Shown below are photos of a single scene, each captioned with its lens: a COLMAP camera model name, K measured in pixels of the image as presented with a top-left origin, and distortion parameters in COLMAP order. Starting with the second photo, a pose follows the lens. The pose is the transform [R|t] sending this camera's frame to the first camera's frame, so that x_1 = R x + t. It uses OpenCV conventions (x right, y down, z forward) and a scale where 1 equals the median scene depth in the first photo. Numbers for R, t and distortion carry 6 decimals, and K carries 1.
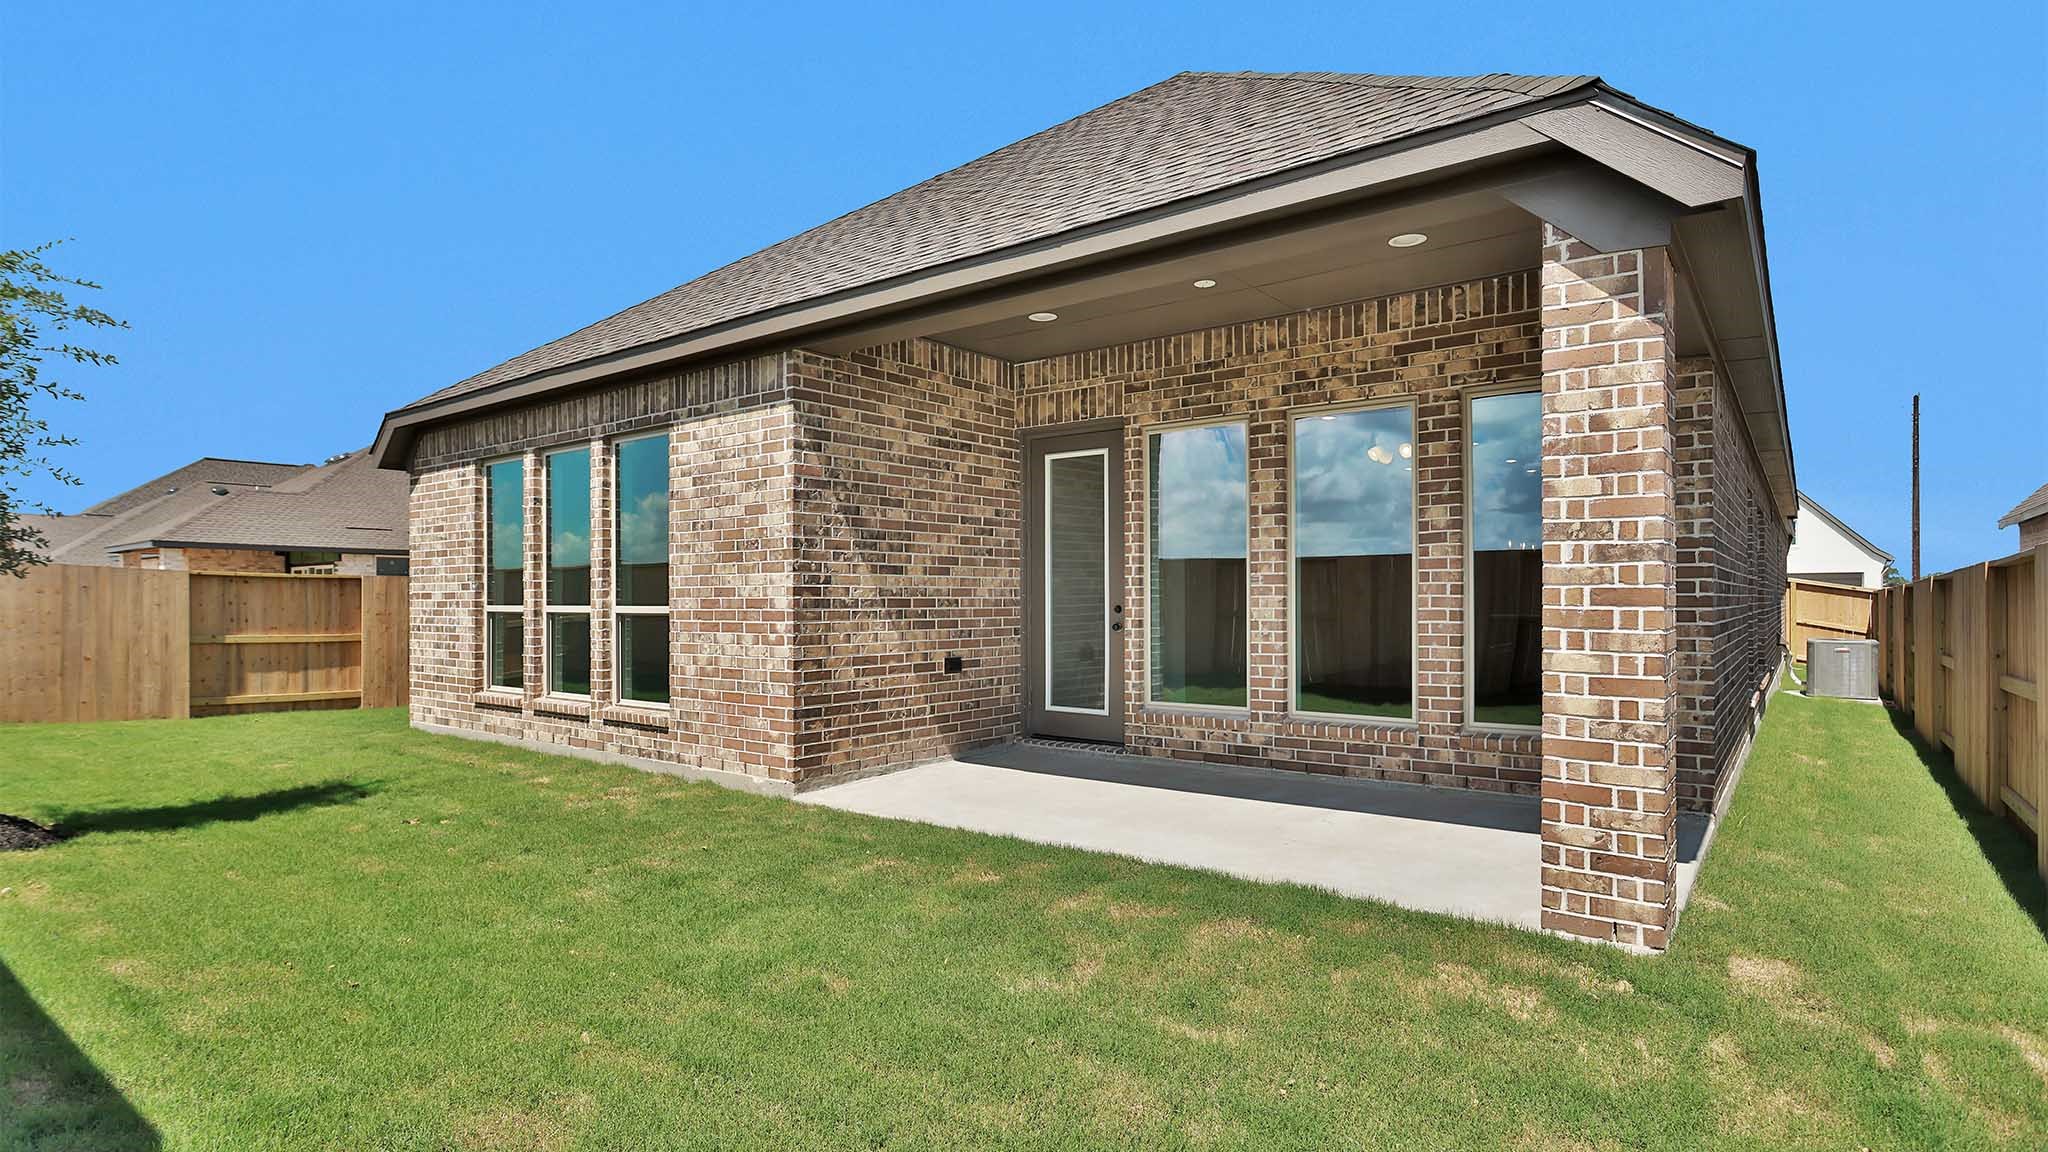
lens RADIAL K [[1015.6, 0, 1008.7], [0, 1015.6, 596.1], [0, 0, 1]] dist [-0.002716, -0.000004]
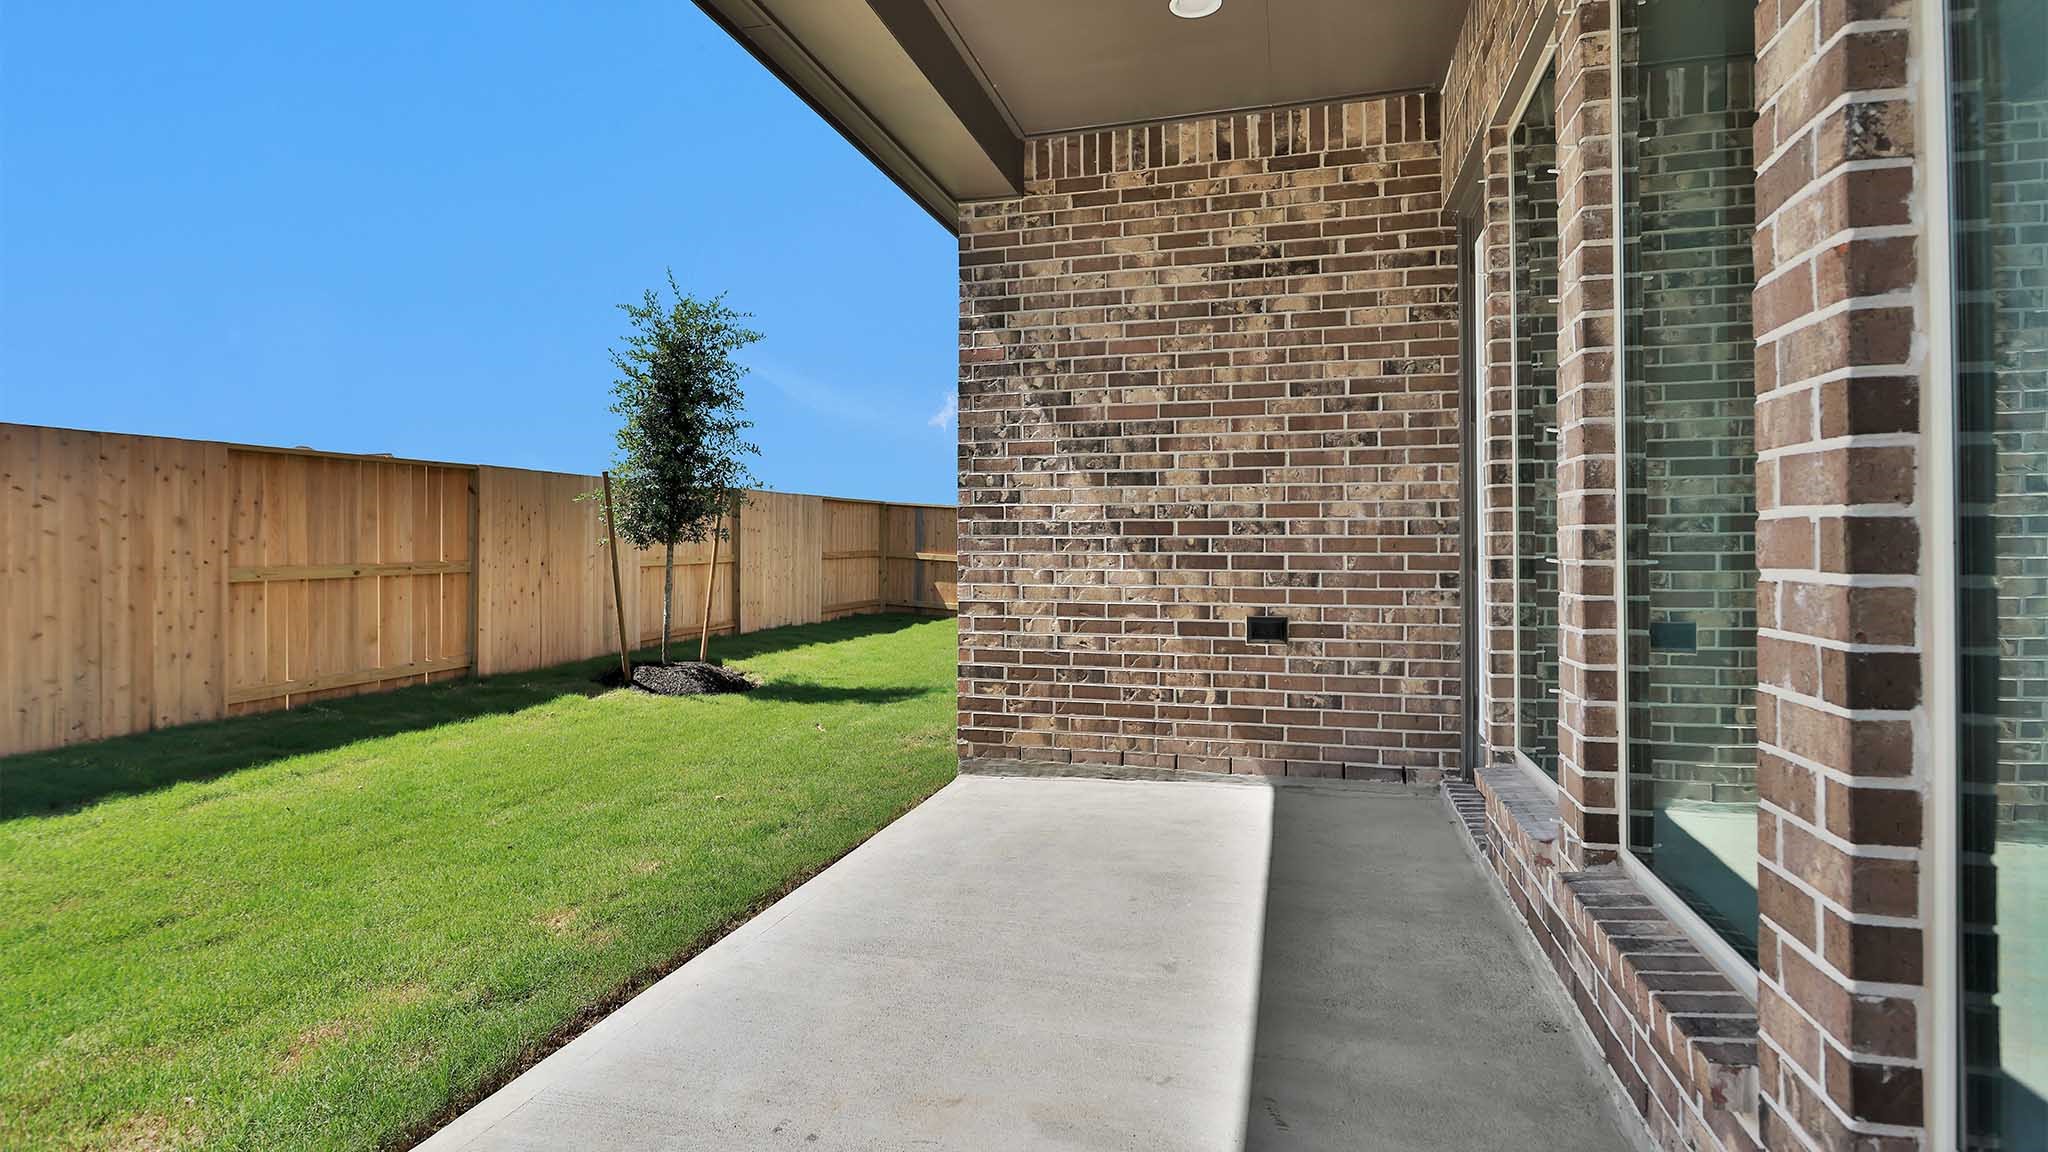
lens RADIAL K [[977.7, 0, 1041.1], [0, 977.7, 539.6], [0, 0, 1]] dist [-0.024921, 0.004084]
pose [[0.404449, -0.003850, -0.914552, 0.451321], [0.000262, 0.999992, -0.004094, 0.017023], [0.914560, 0.001416, 0.404447, 0.677475]]
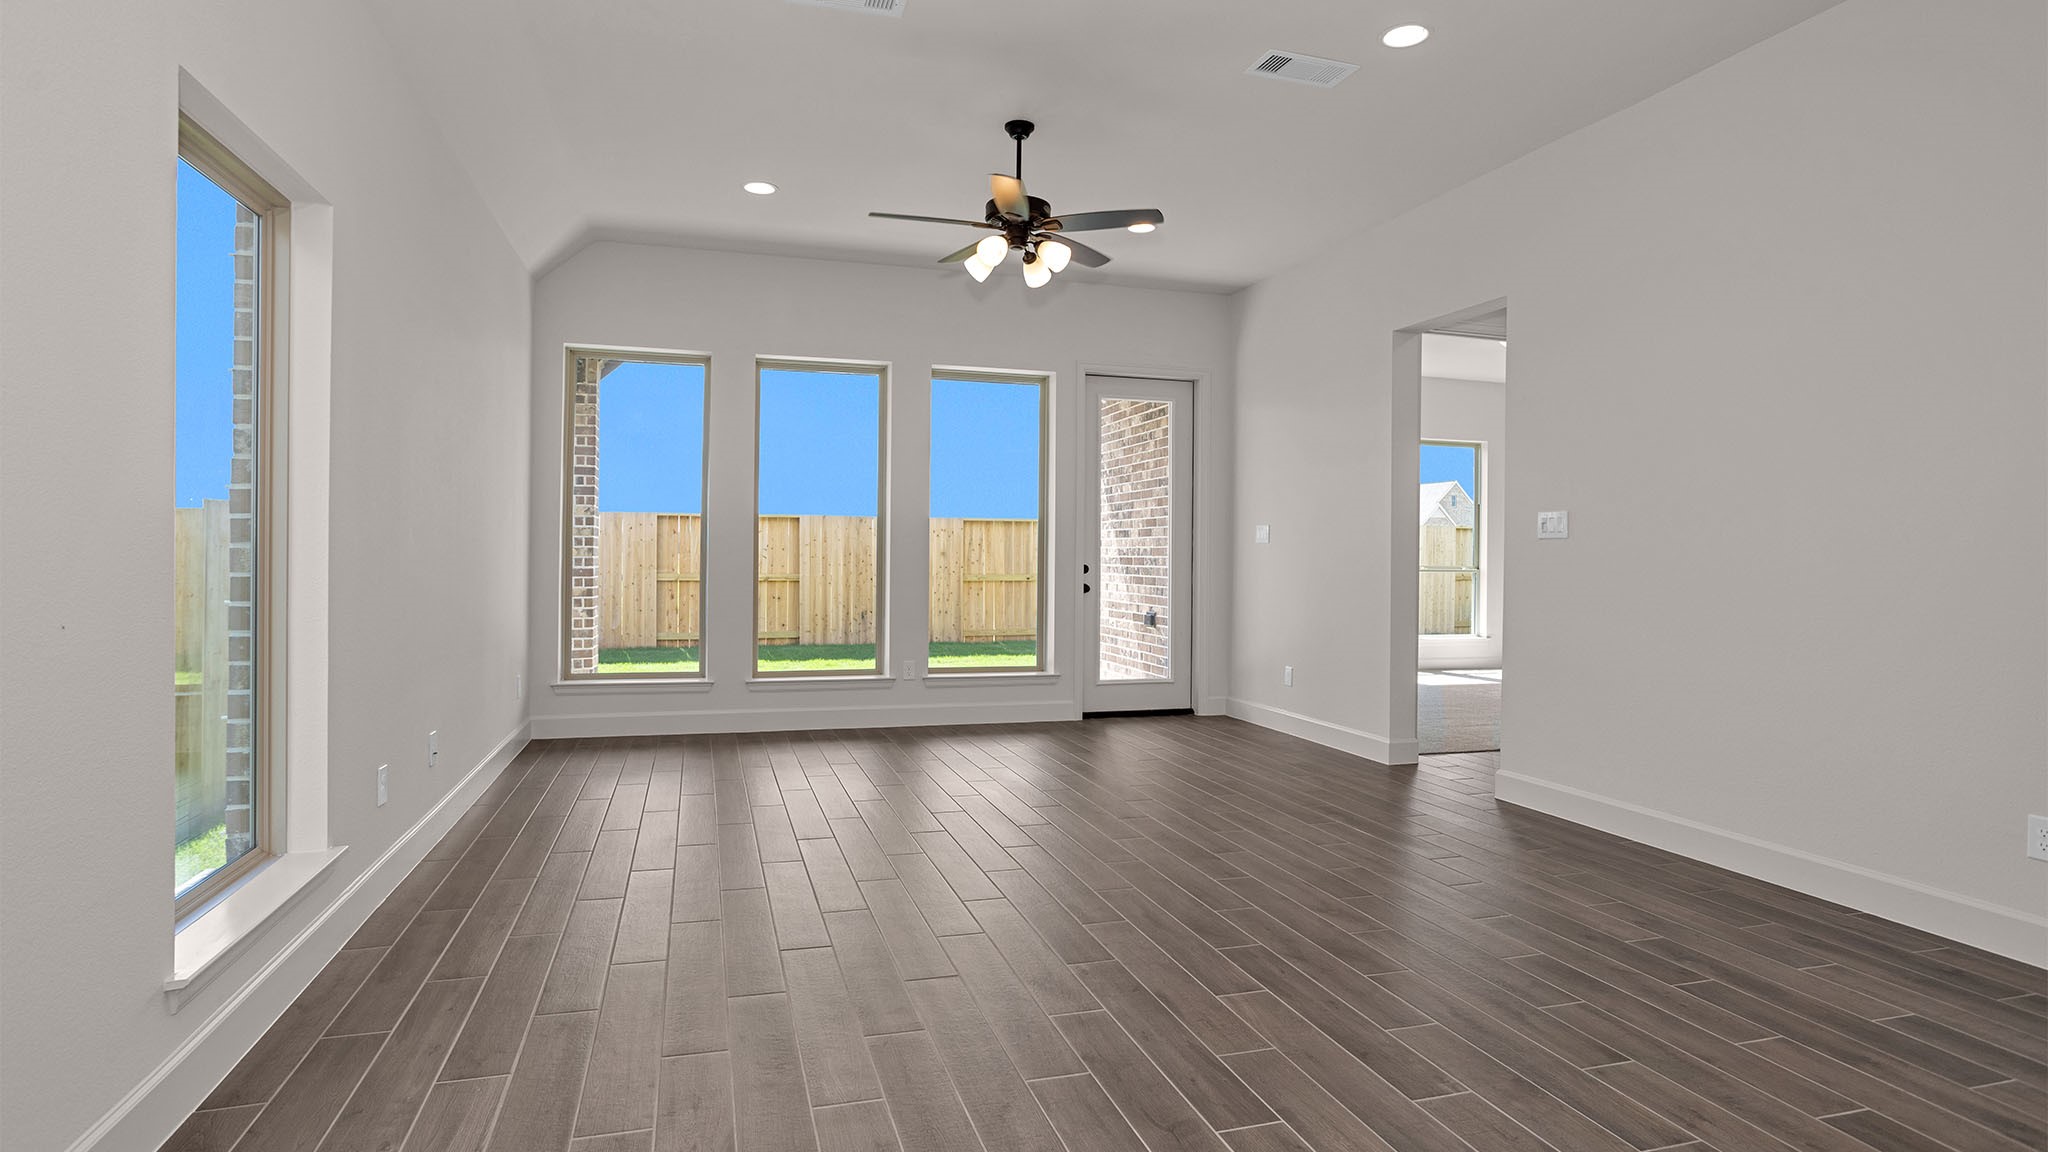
lens RADIAL K [[1051.9, 0, 1019.6], [0, 1051.9, 559.5], [0, 0, 1]] dist [-0.031627, 0.014200]
pose [[-0.572067, 0.000097, -0.820207, 0.995867], [-0.006169, 0.999971, 0.004421, 0.000334], [0.820183, 0.007589, -0.572050, 1.615028]]
